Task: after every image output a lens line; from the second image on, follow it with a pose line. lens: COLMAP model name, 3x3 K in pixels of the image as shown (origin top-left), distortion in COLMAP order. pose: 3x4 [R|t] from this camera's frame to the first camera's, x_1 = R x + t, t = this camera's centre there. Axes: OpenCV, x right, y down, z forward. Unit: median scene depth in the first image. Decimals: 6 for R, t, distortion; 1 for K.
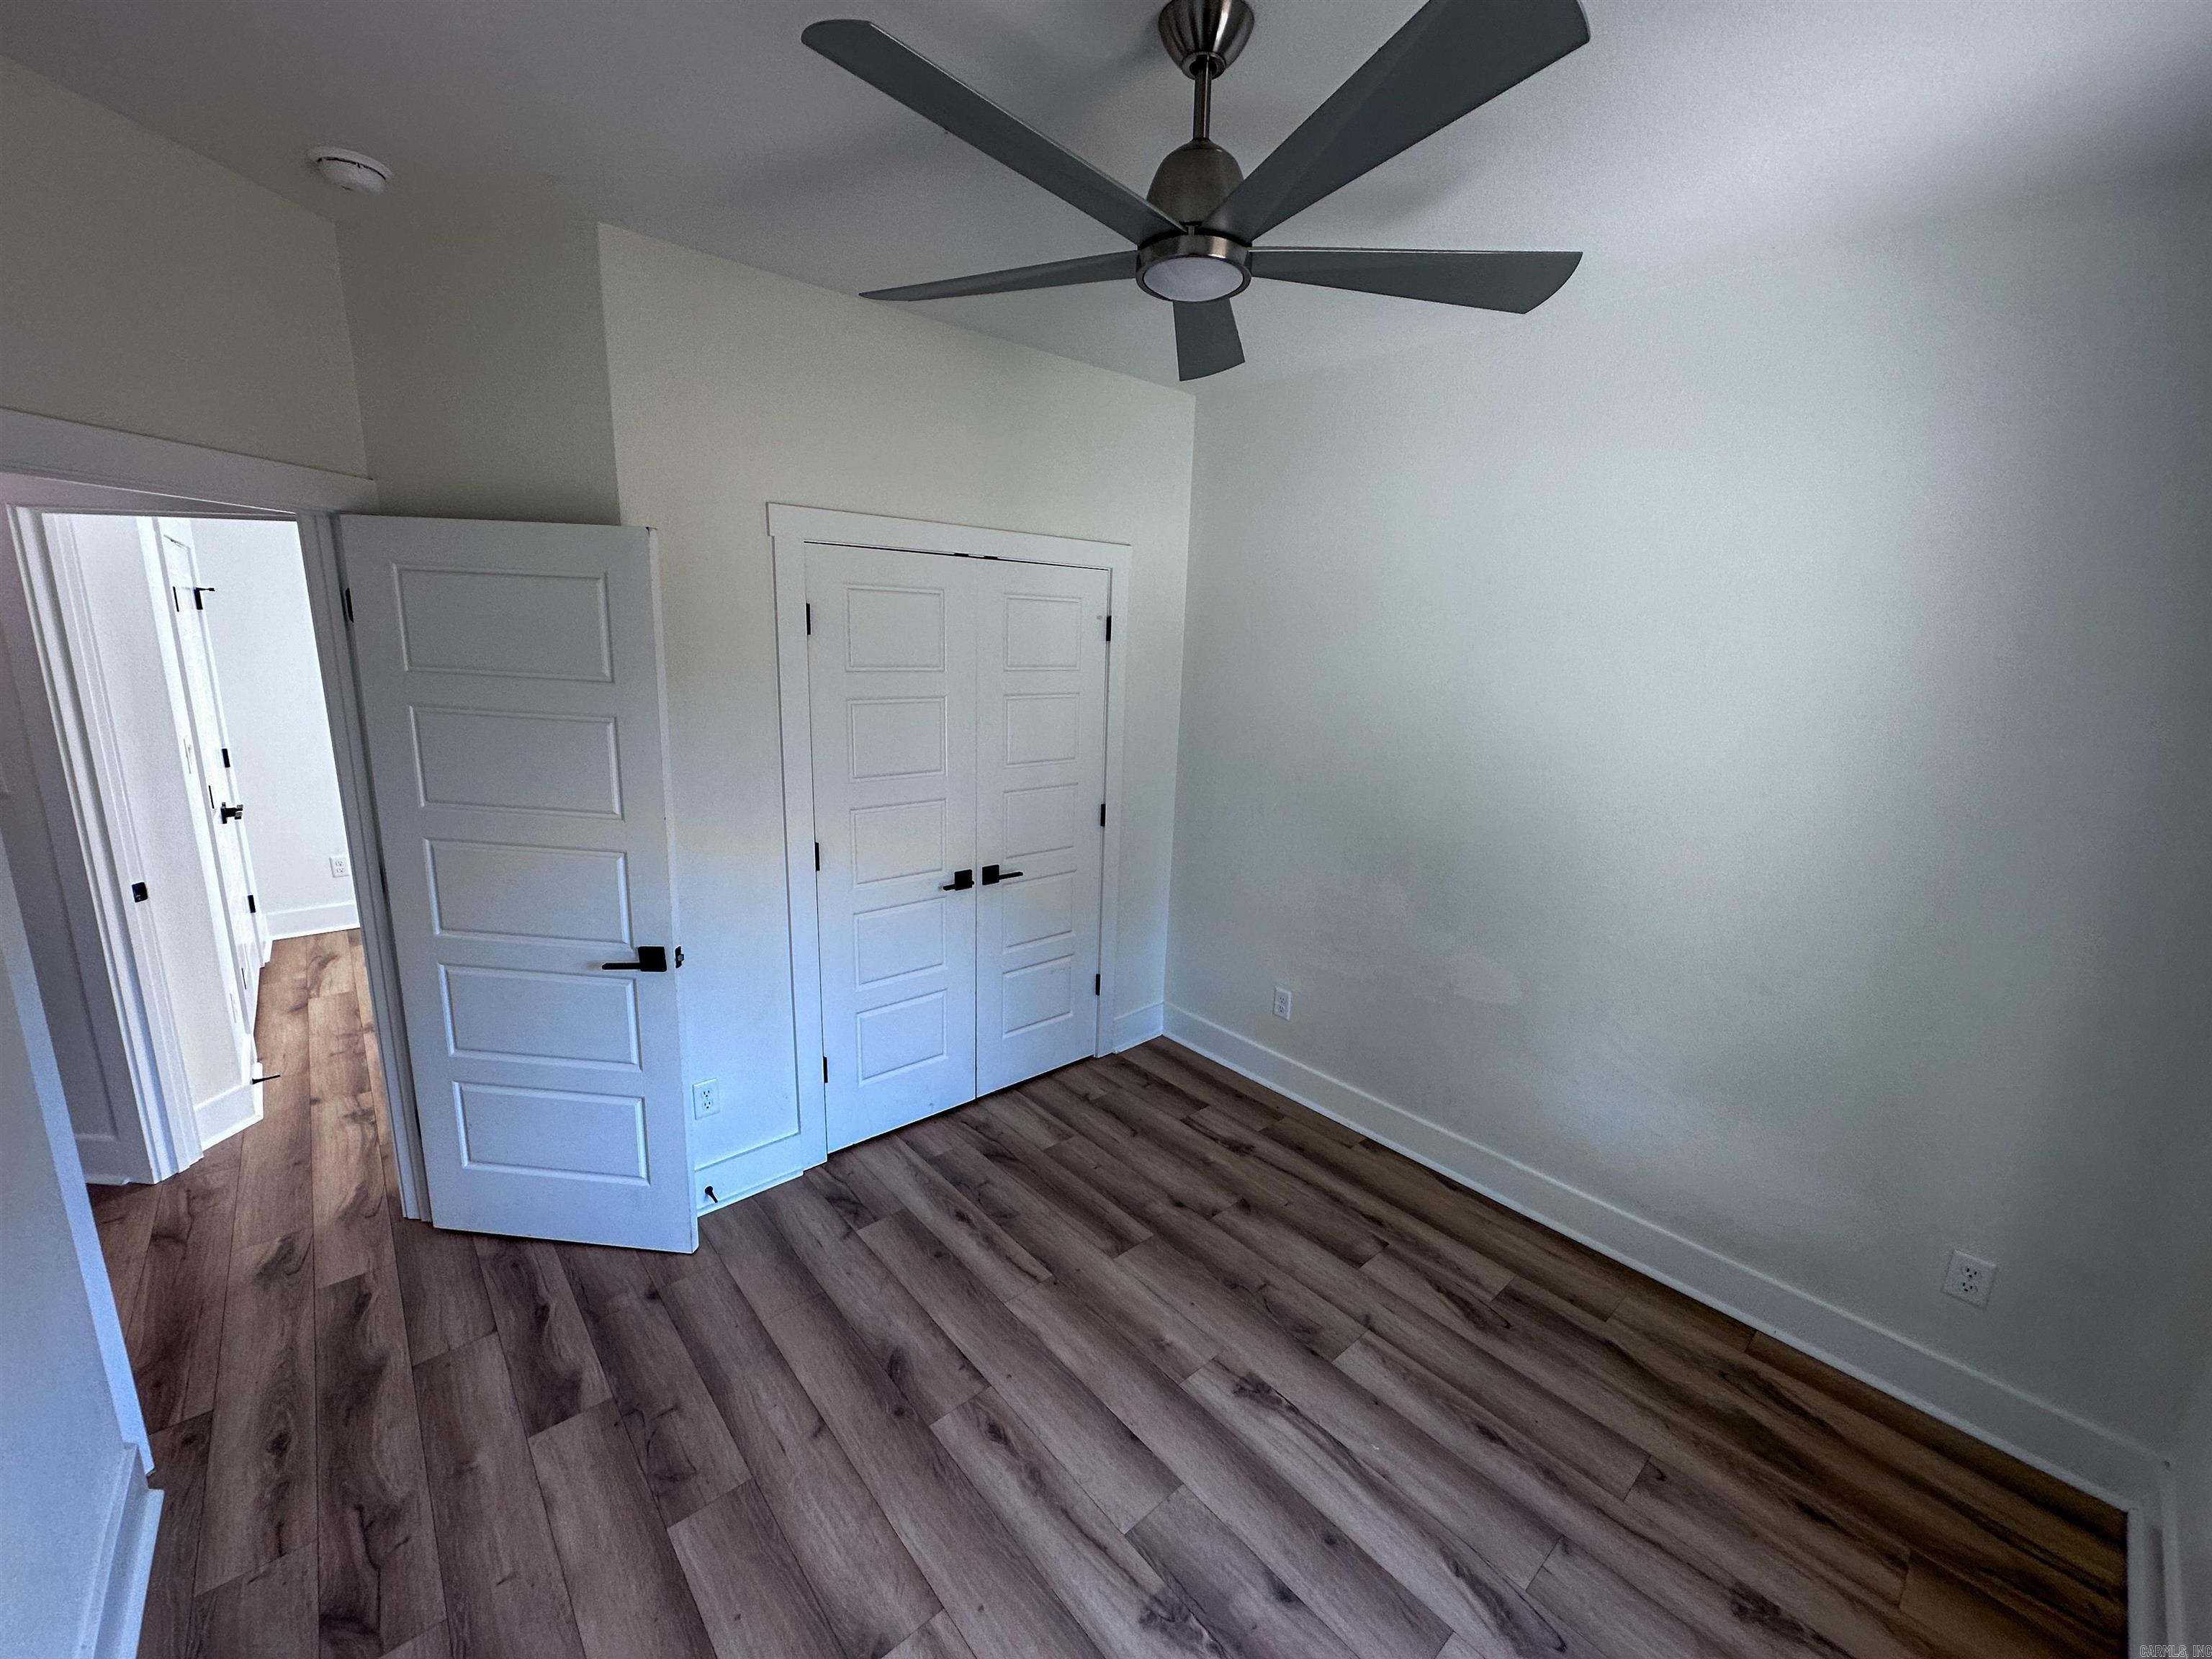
lens RADIAL K [[880.2, 0, 1103.0], [0, 880.2, 823.4], [0, 0, 1]] dist [0.000197, 0.000076]
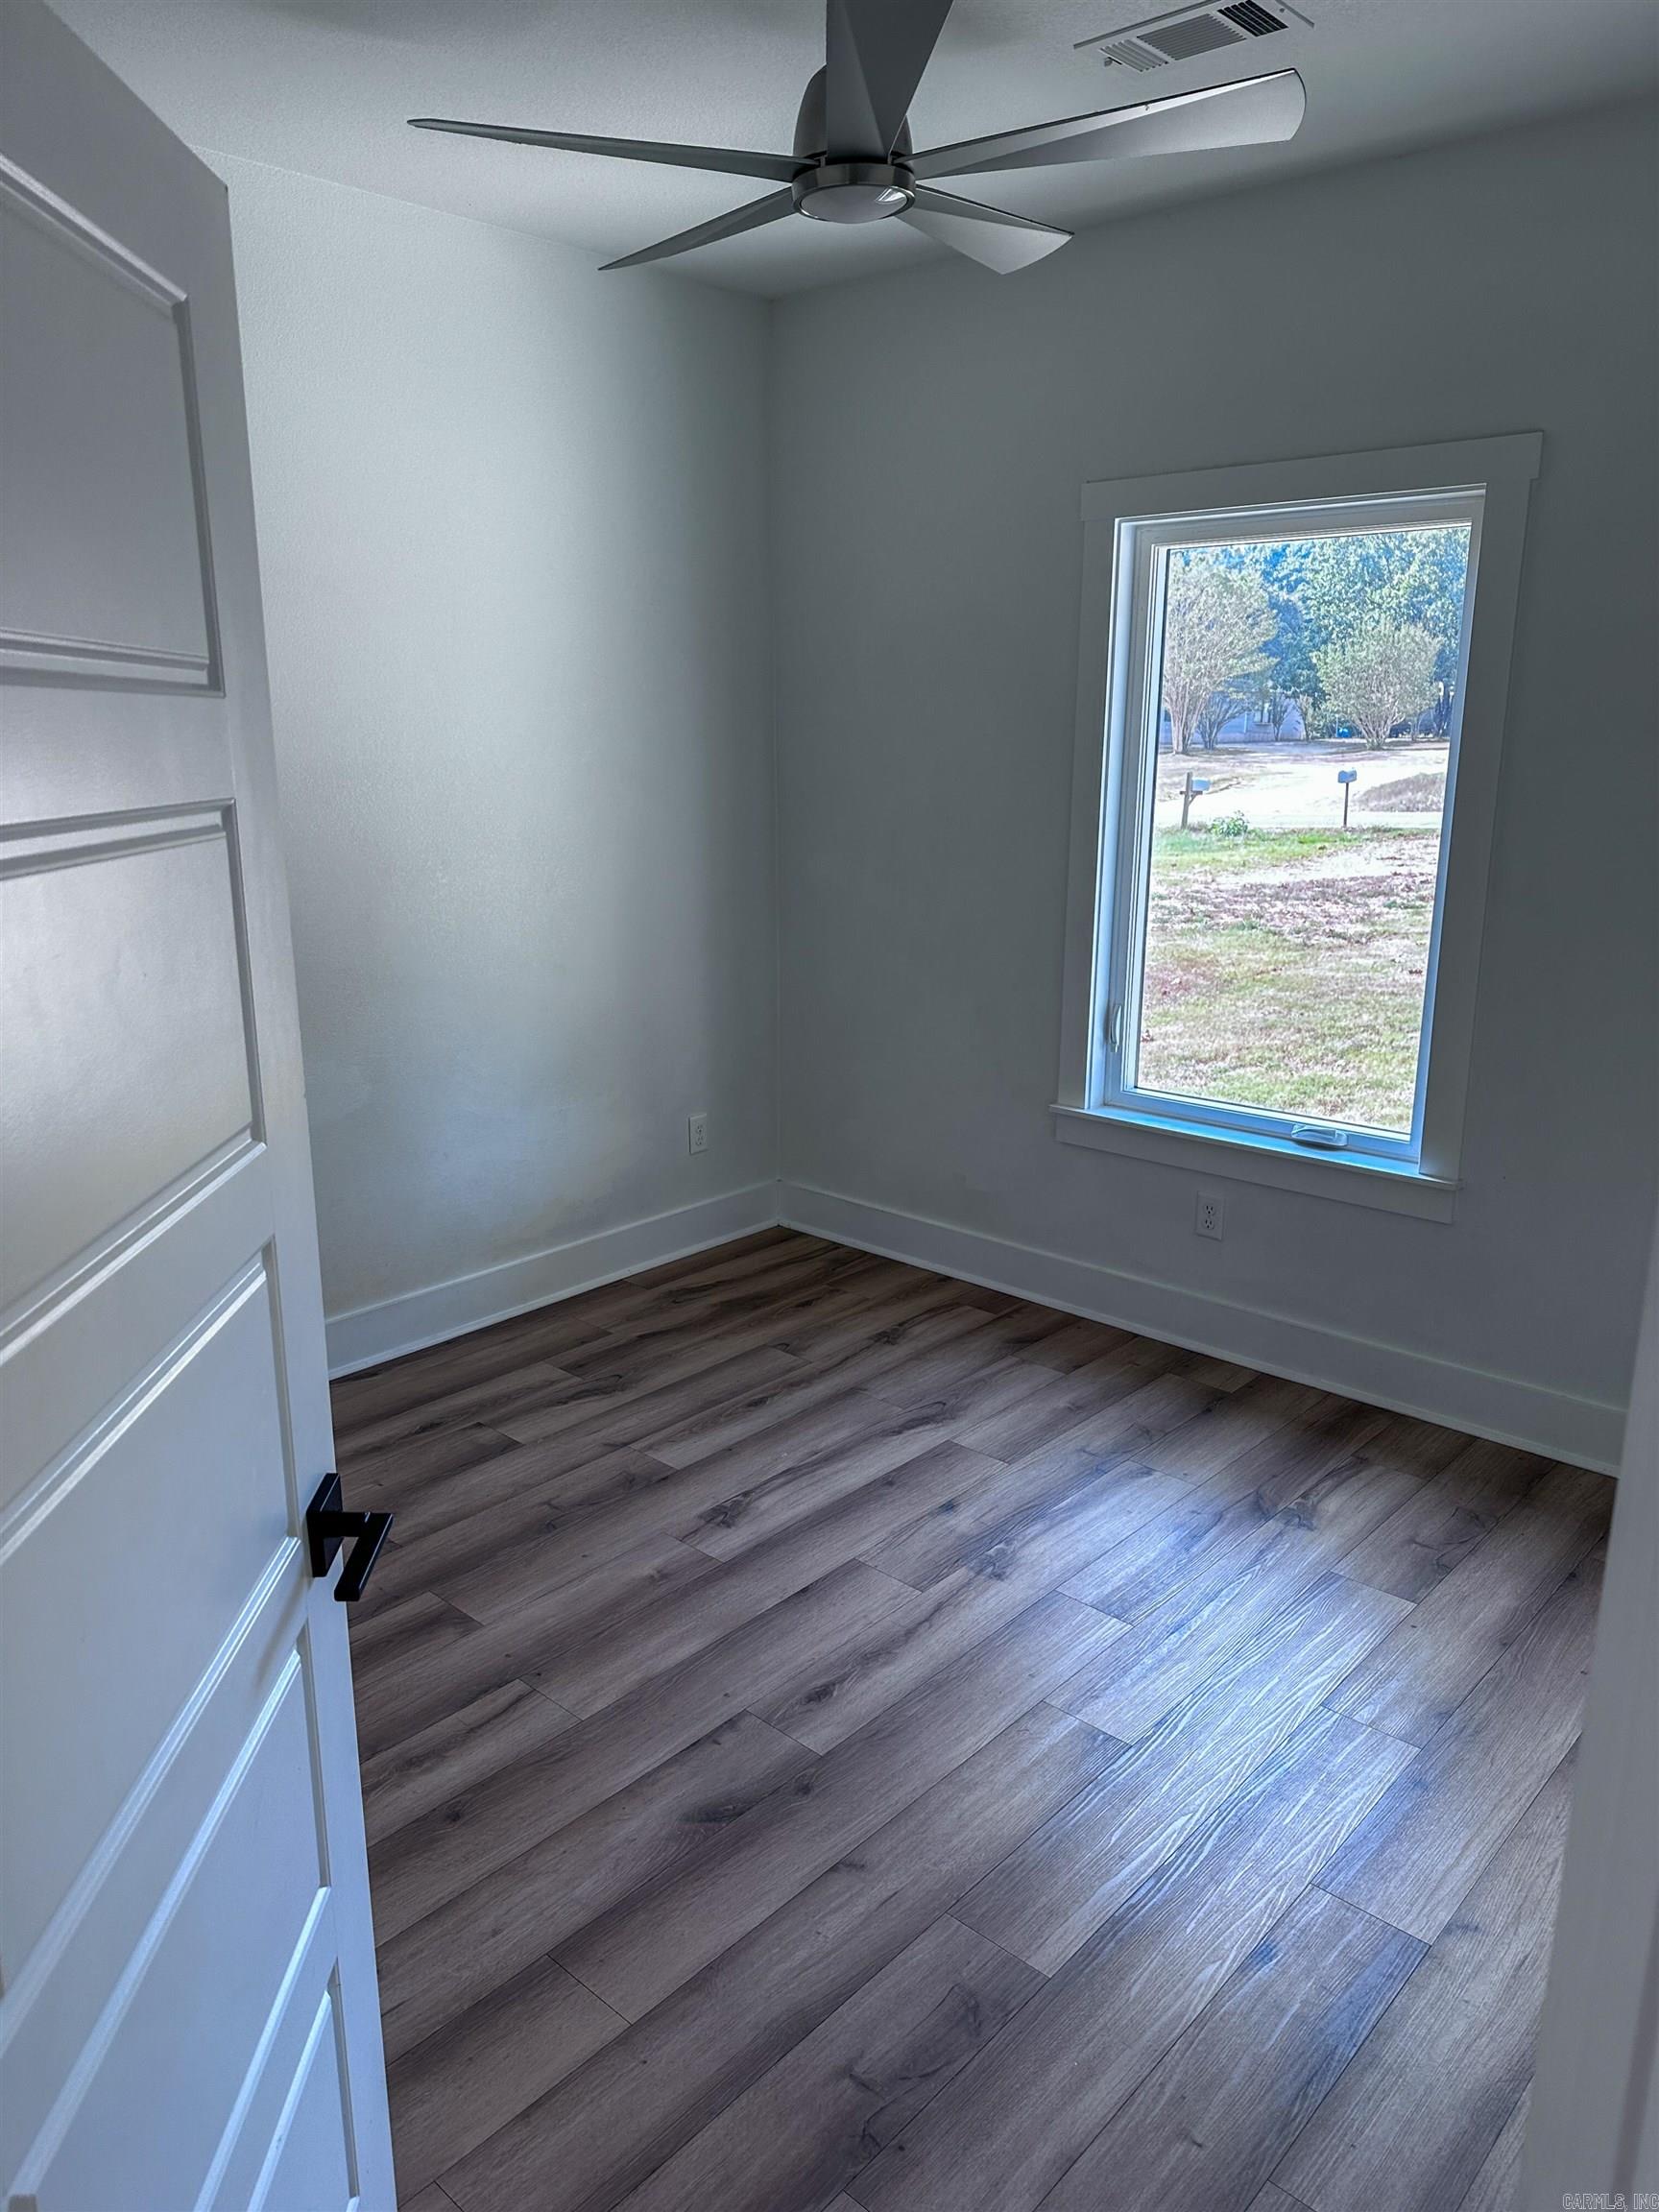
lens RADIAL K [[1510.8, 0, 829.5], [0, 1510.8, 1106.0], [0, 0, 1]] dist [0.060914, -0.077693]
pose [[-0.101068, -0.282785, 0.953844, -1.152887], [0.205919, 0.932046, 0.298142, -0.147423], [-0.973336, 0.226547, -0.035969, 0.879974]]
